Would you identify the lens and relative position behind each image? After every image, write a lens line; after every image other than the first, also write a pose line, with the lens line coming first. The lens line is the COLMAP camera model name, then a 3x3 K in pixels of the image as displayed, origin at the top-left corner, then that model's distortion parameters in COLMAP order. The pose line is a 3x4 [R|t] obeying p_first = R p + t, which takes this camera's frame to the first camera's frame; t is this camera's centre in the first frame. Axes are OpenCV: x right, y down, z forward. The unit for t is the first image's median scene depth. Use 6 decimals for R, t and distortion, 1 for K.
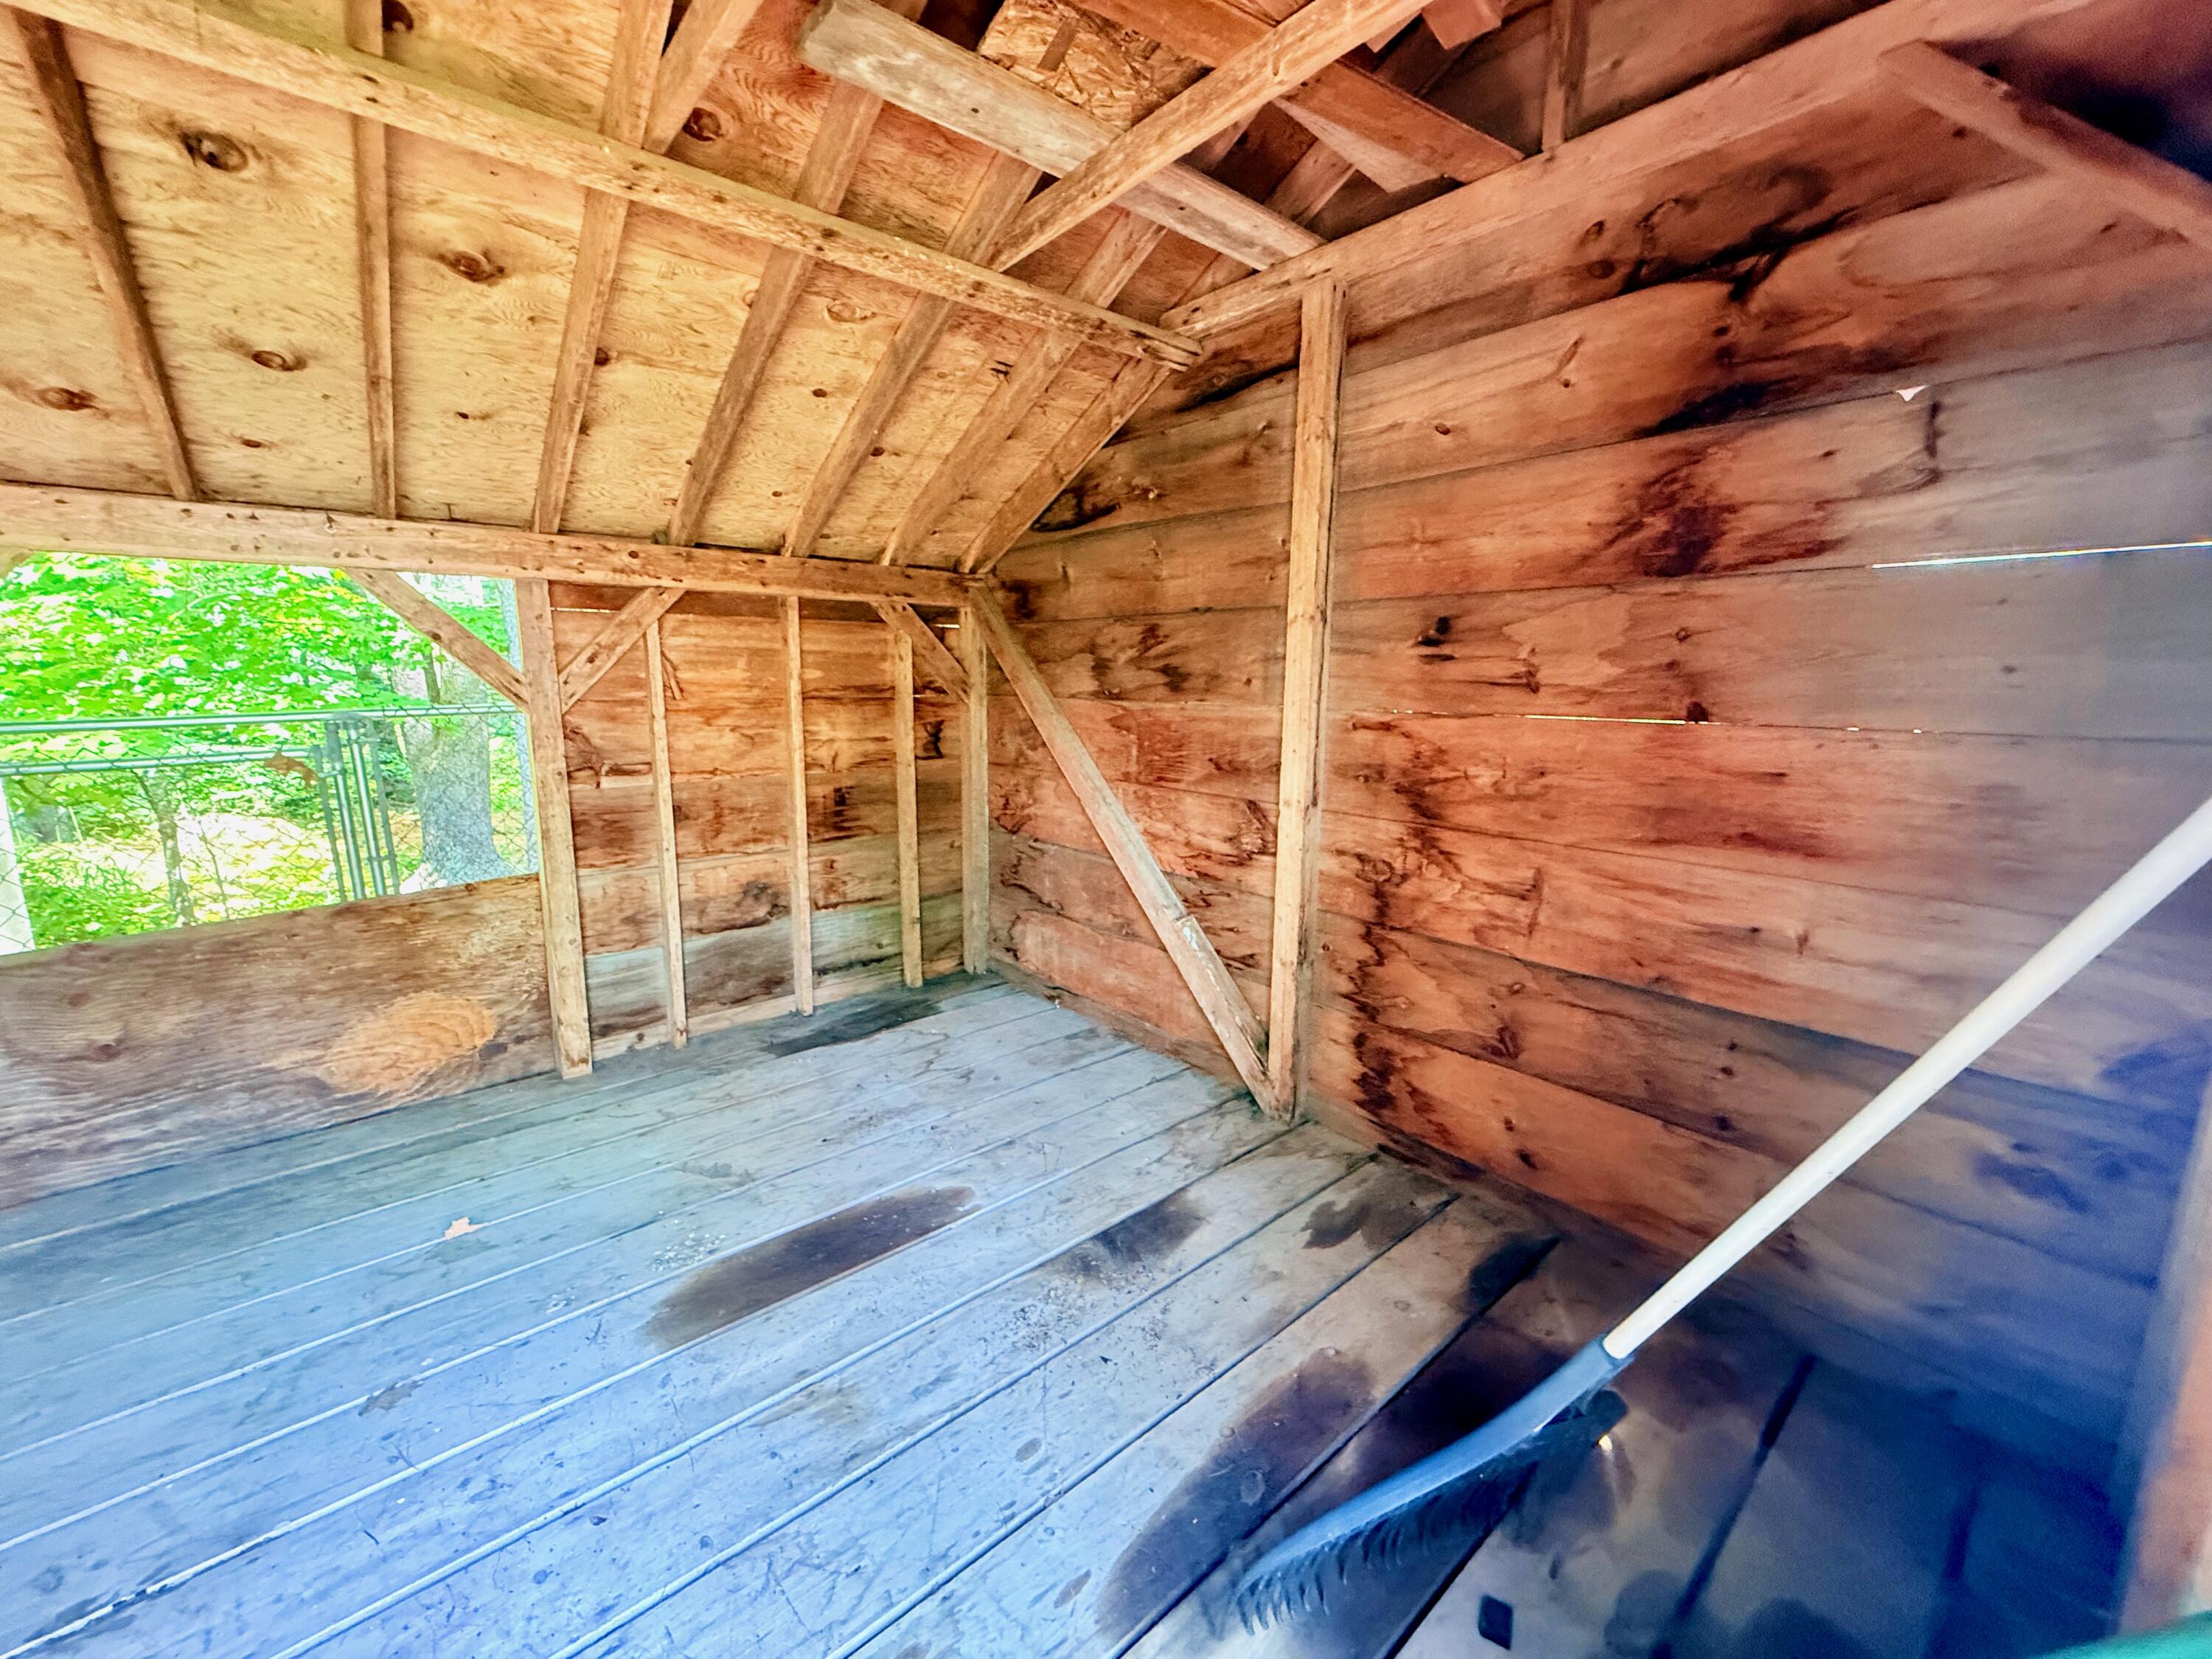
lens RADIAL K [[885.1, 0, 1100.7], [0, 885.1, 827.5], [0, 0, 1]] dist [0.001651, 0.000355]
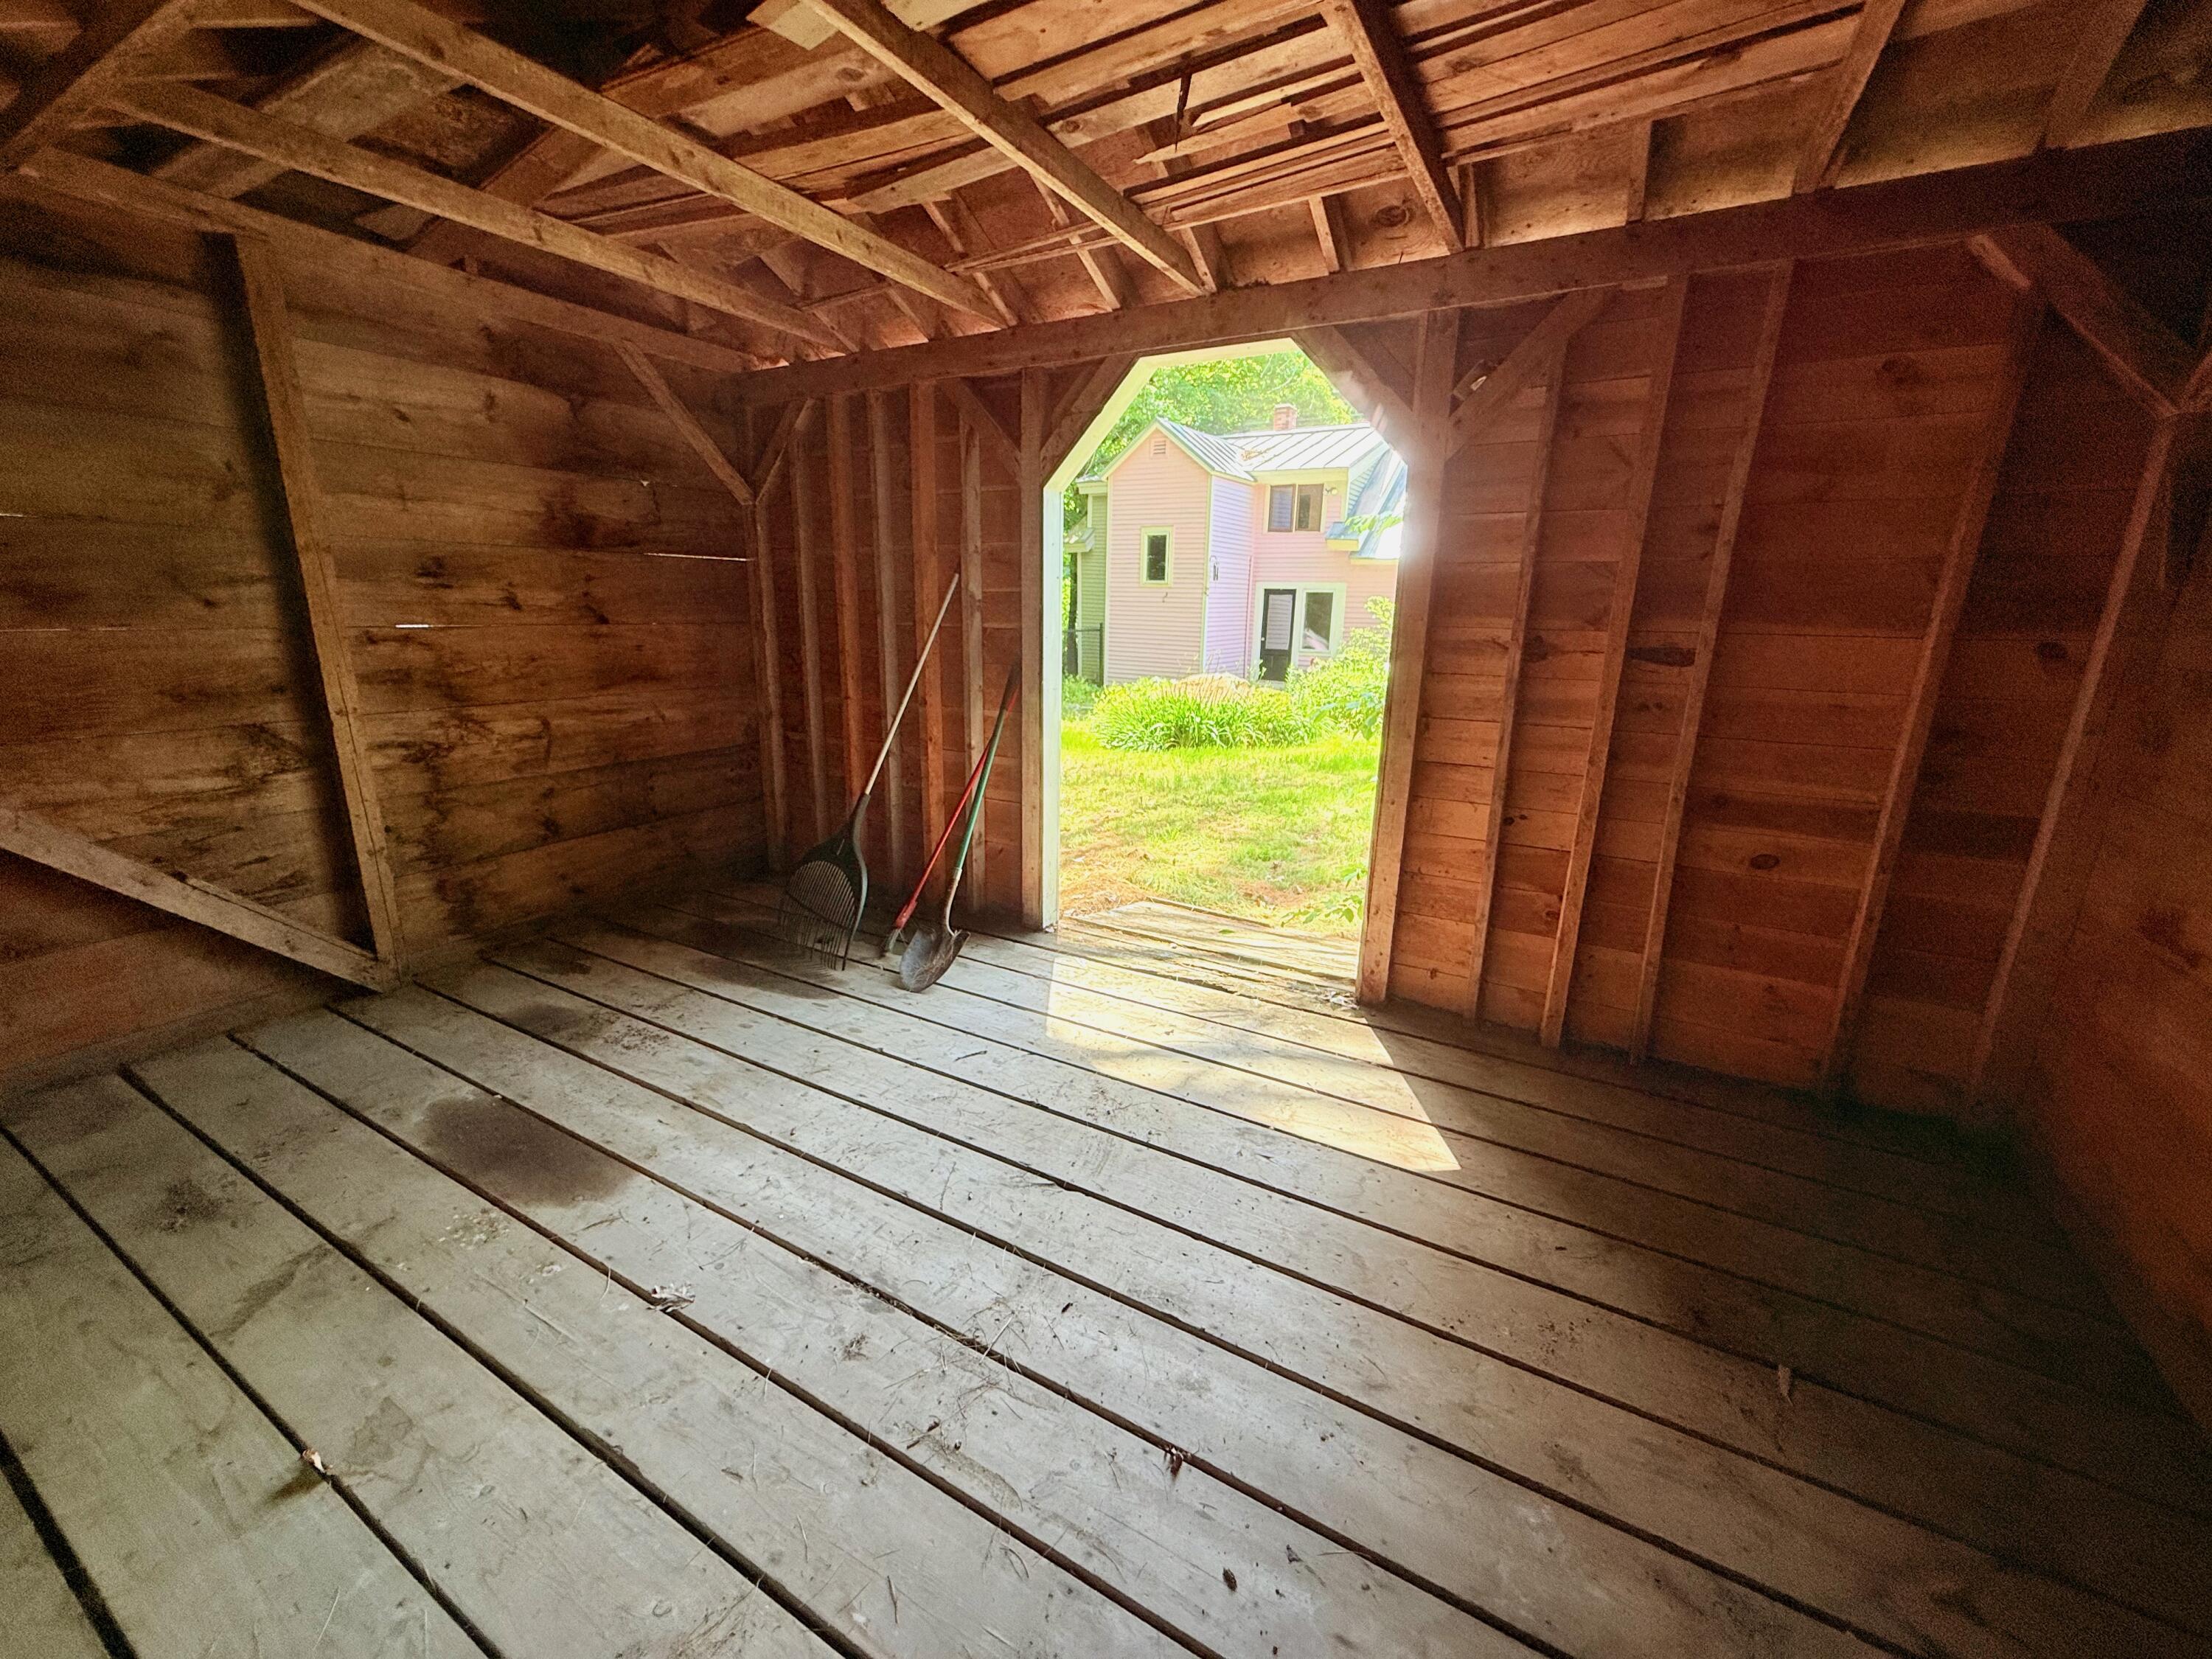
lens RADIAL K [[885.1, 0, 1100.7], [0, 885.1, 827.5], [0, 0, 1]] dist [0.001651, 0.000355]
pose [[-0.335169, -0.243933, 0.910032, -1.343457], [0.141600, 0.941888, 0.304624, -0.110303], [-0.931457, 0.230961, -0.281151, 0.507438]]
